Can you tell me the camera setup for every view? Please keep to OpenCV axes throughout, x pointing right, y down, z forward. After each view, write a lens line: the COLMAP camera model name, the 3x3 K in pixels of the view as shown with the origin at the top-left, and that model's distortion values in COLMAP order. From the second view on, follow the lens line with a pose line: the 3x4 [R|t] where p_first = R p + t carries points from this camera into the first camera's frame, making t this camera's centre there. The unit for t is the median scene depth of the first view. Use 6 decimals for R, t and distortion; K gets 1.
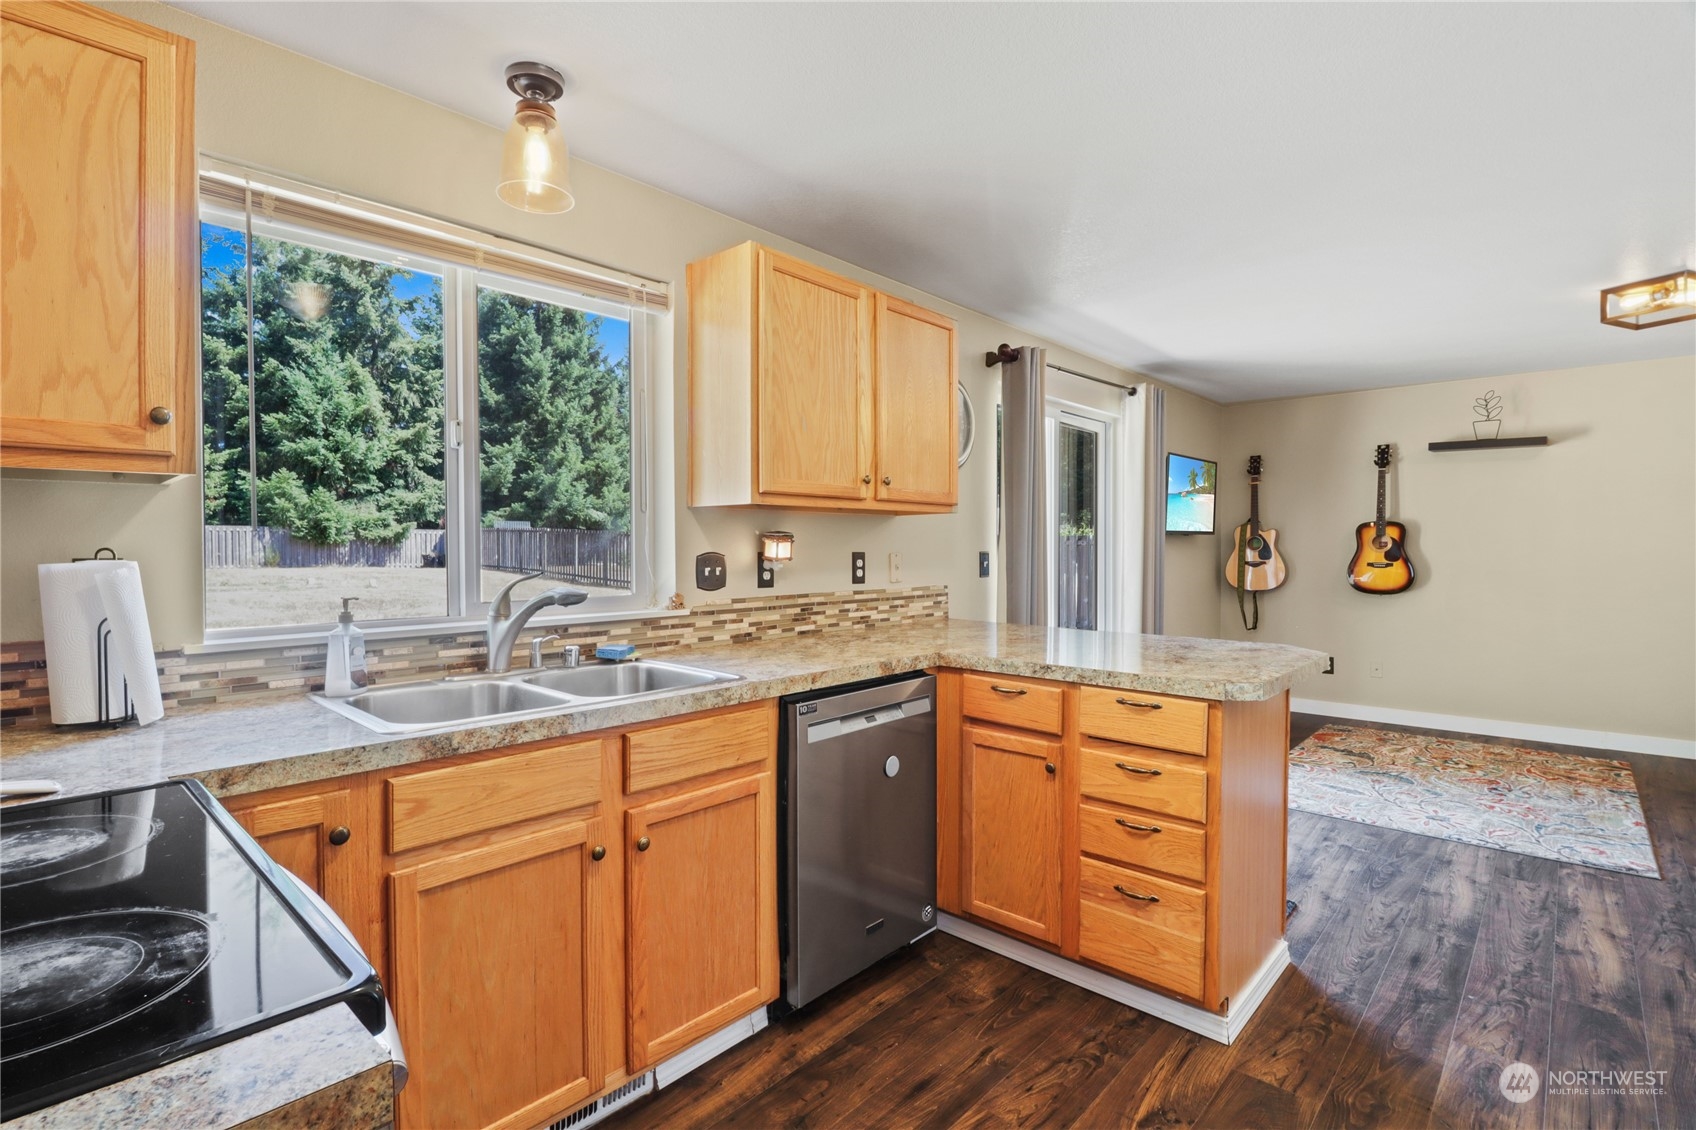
lens RADIAL K [[806.5, 0, 808.1], [0, 806.5, 560.1], [0, 0, 1]] dist [-0.006201, -0.005814]
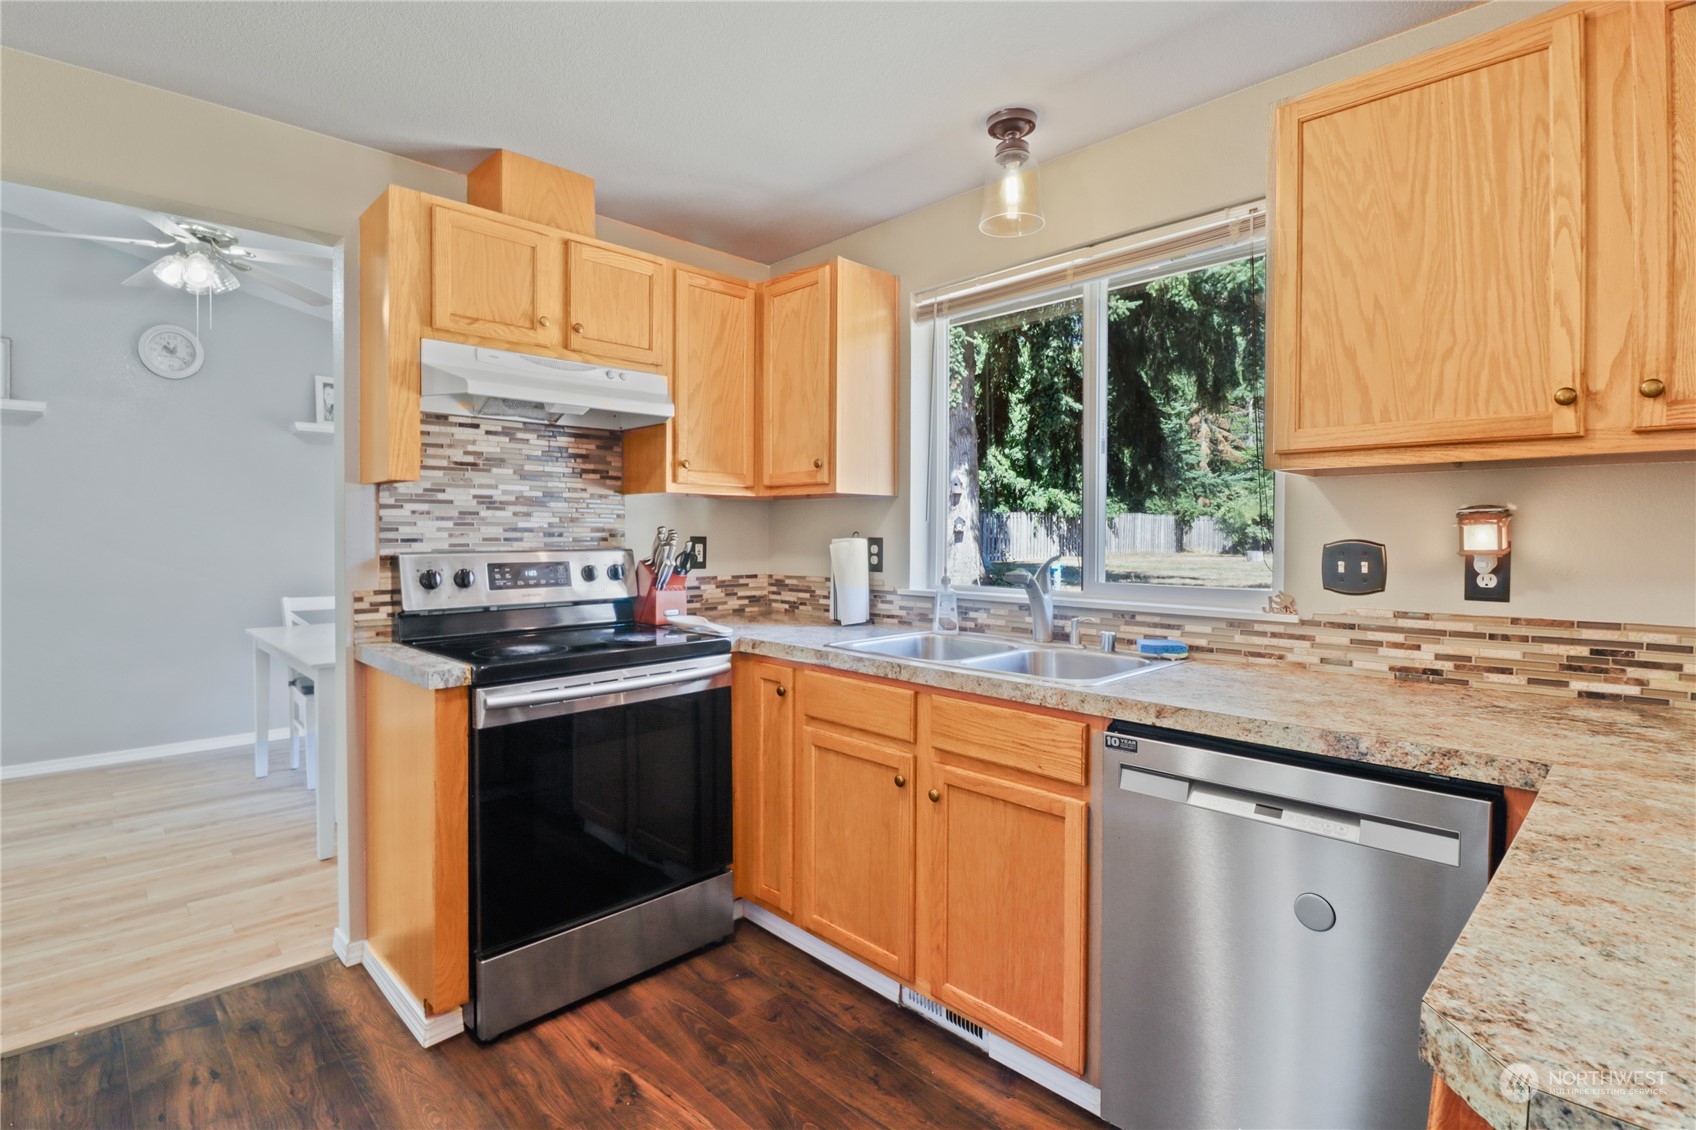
lens RADIAL K [[806.5, 0, 839.7], [0, 806.5, 547.3], [0, 0, 1]] dist [-0.006201, -0.005814]
pose [[-0.037833, 0.019373, -0.999096, 0.643976], [-0.018272, 0.999631, 0.020075, -0.009810], [0.999117, 0.019015, -0.037465, 0.635878]]
